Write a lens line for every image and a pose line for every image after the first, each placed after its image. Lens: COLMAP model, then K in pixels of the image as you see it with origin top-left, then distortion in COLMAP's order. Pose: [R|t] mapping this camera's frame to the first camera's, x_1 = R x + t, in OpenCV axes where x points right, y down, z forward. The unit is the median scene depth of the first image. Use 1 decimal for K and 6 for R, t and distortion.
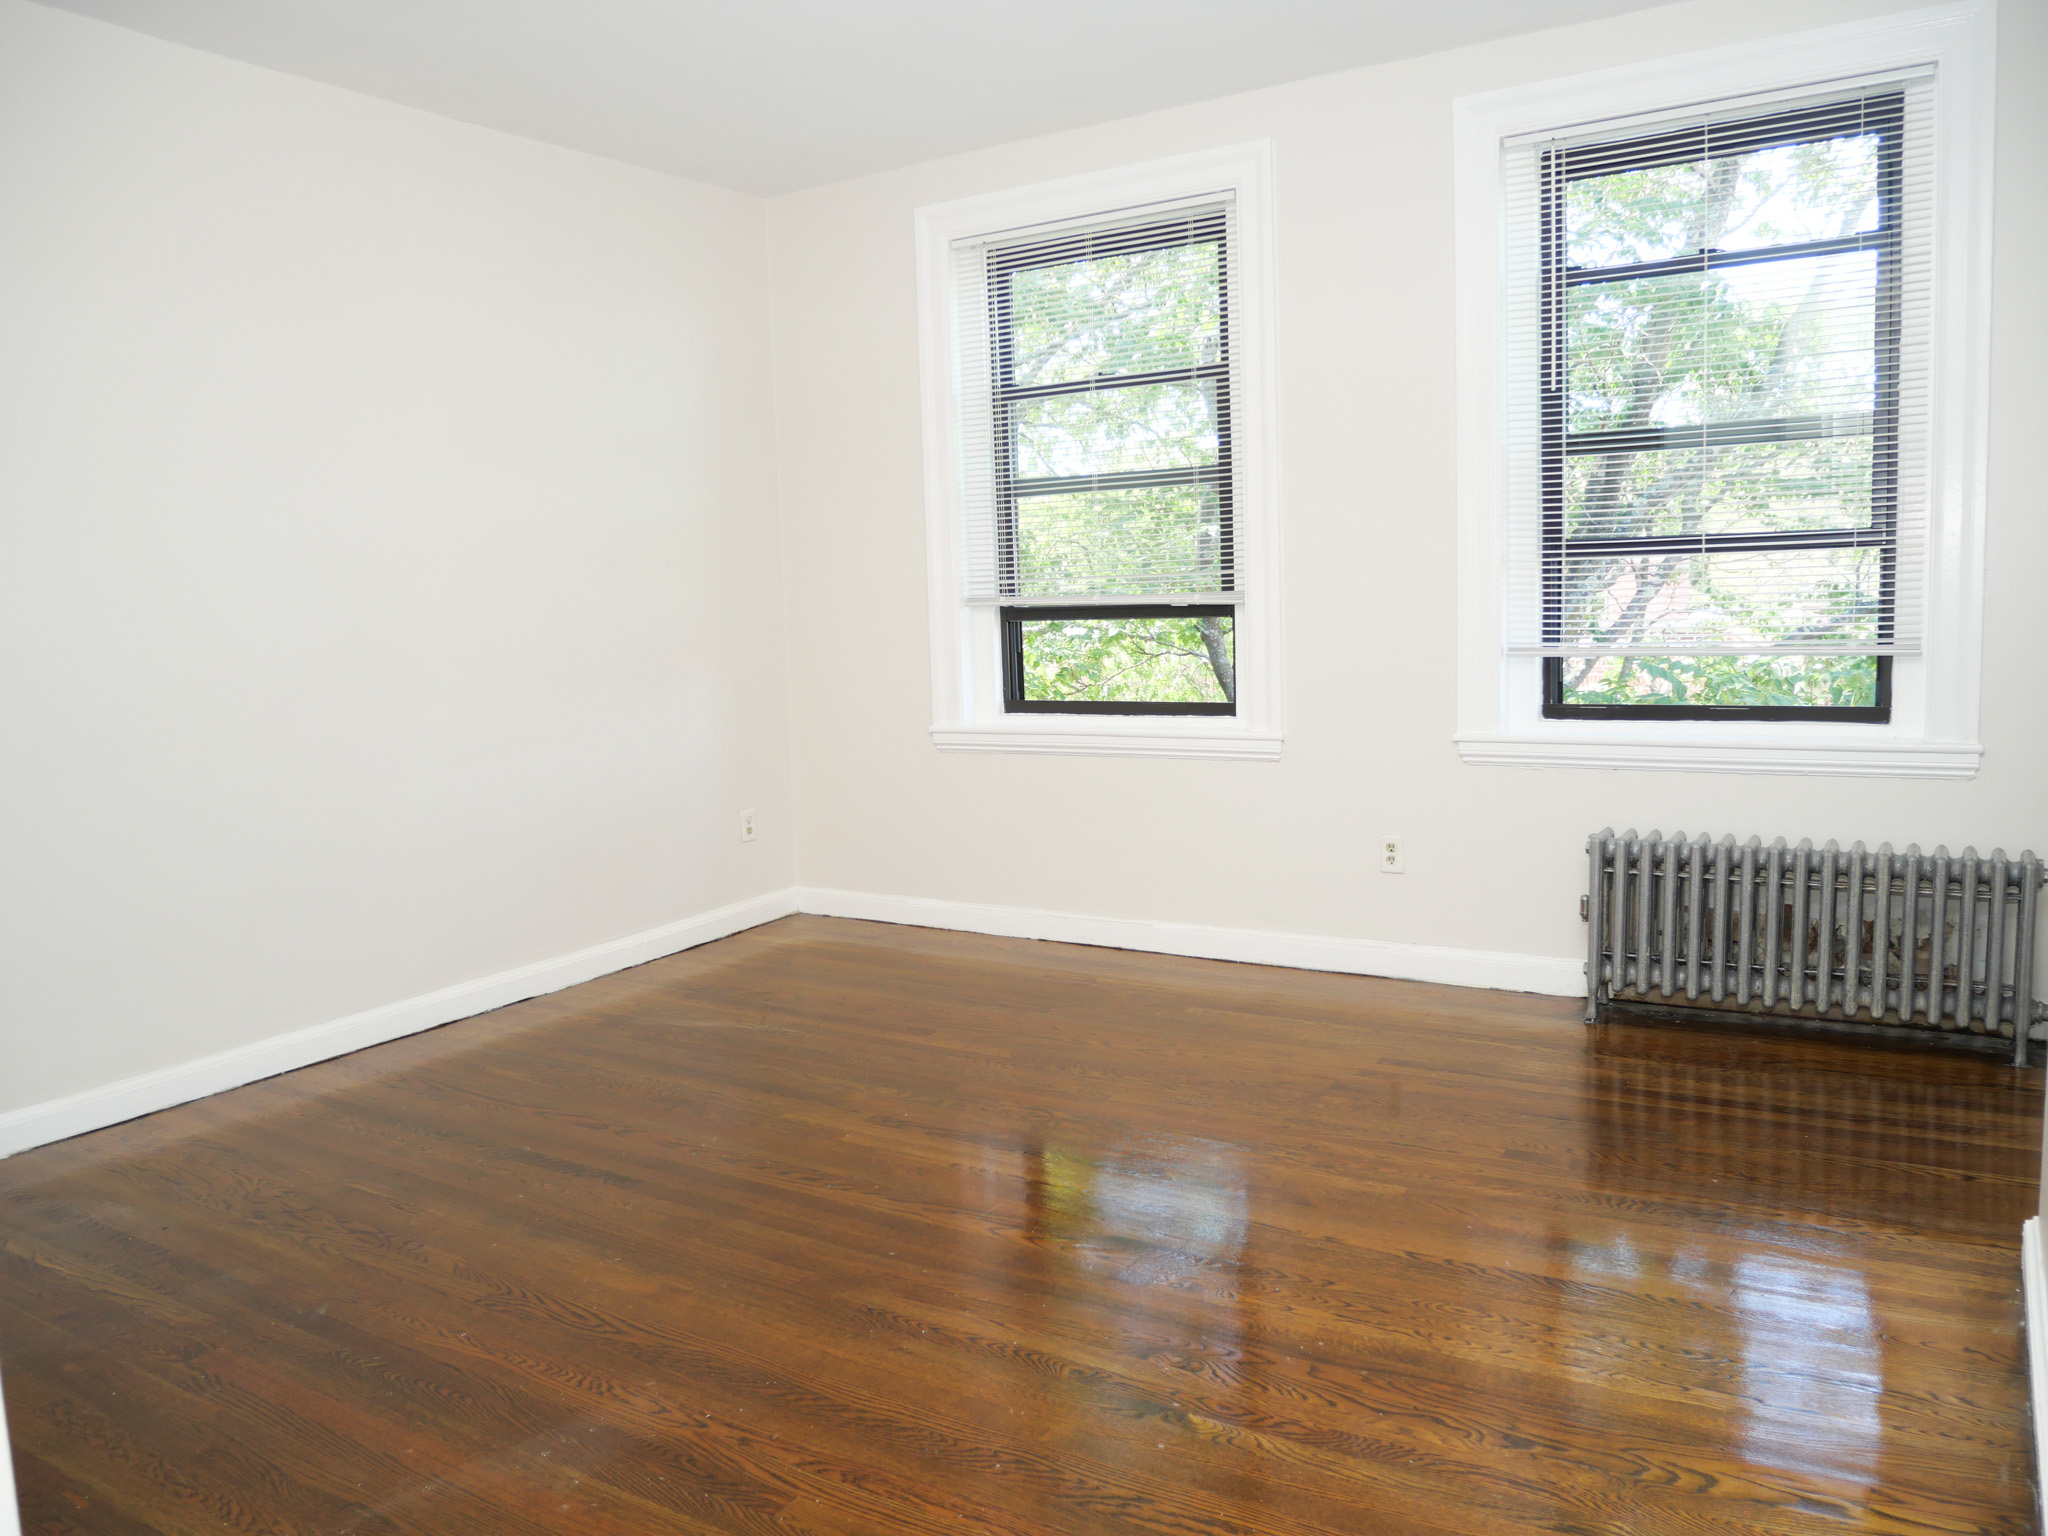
lens RADIAL K [[1510.2, 0, 1033.2], [0, 1510.2, 759.3], [0, 0, 1]] dist [-0.051574, 0.016366]
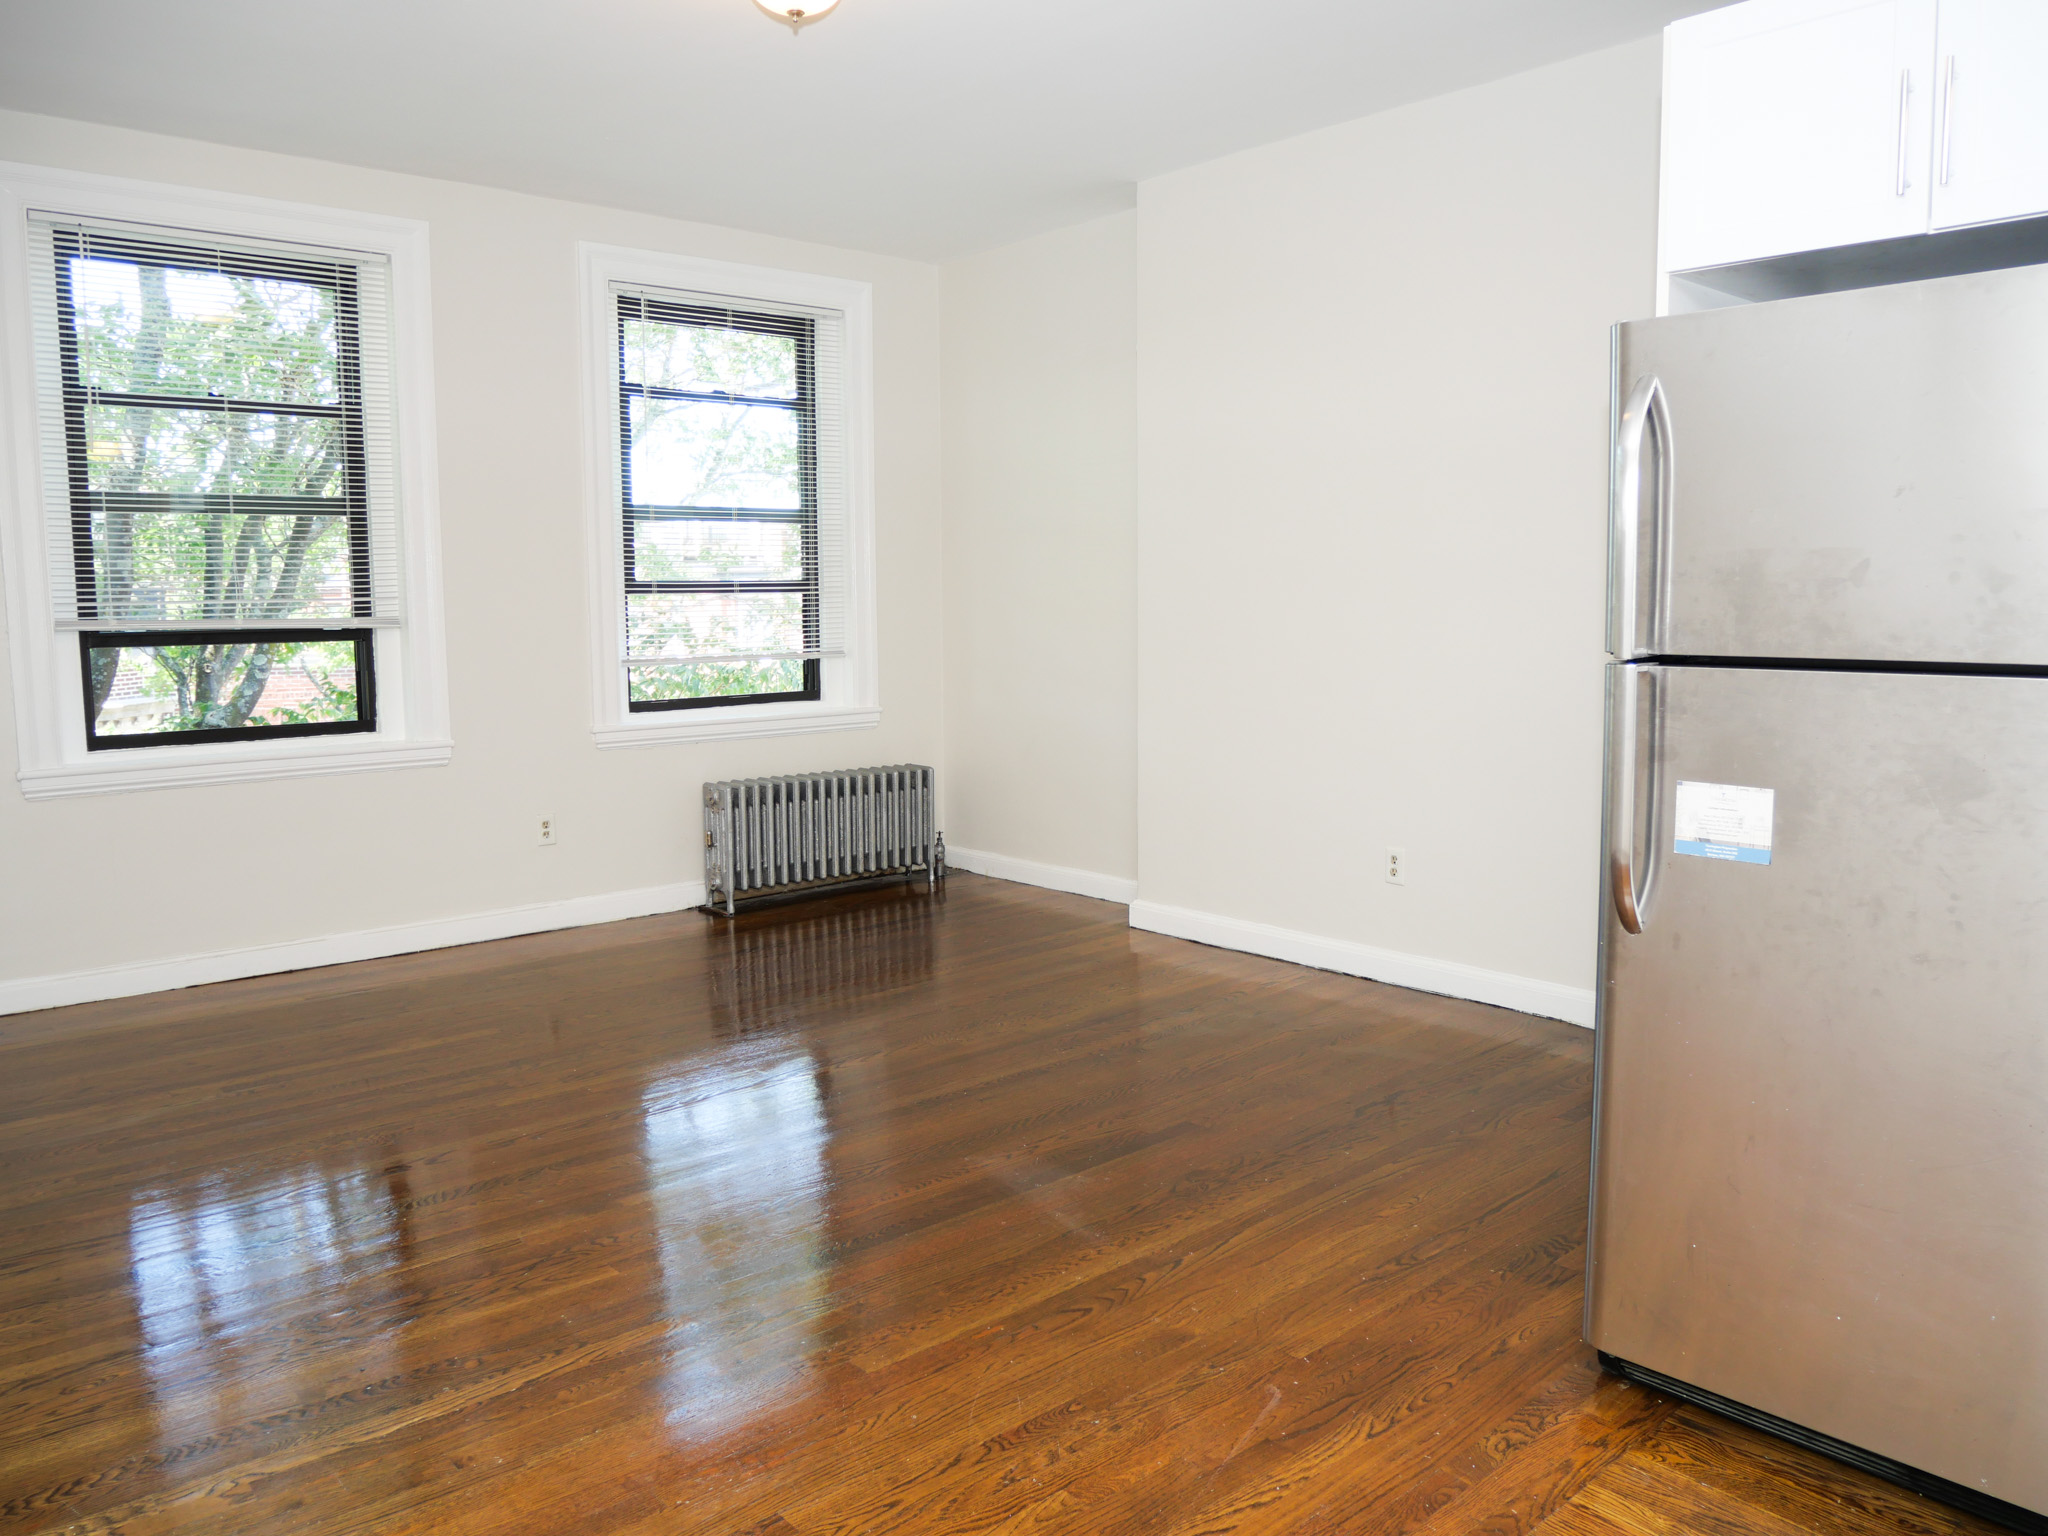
lens RADIAL K [[1510.2, 0, 1023.5], [0, 1510.2, 766.8], [0, 0, 1]] dist [-0.051574, 0.016366]
pose [[0.293443, -0.080383, 0.952591, -0.874386], [0.100806, 0.993505, 0.052782, -0.014977], [-0.950647, 0.080538, 0.299640, 0.268277]]
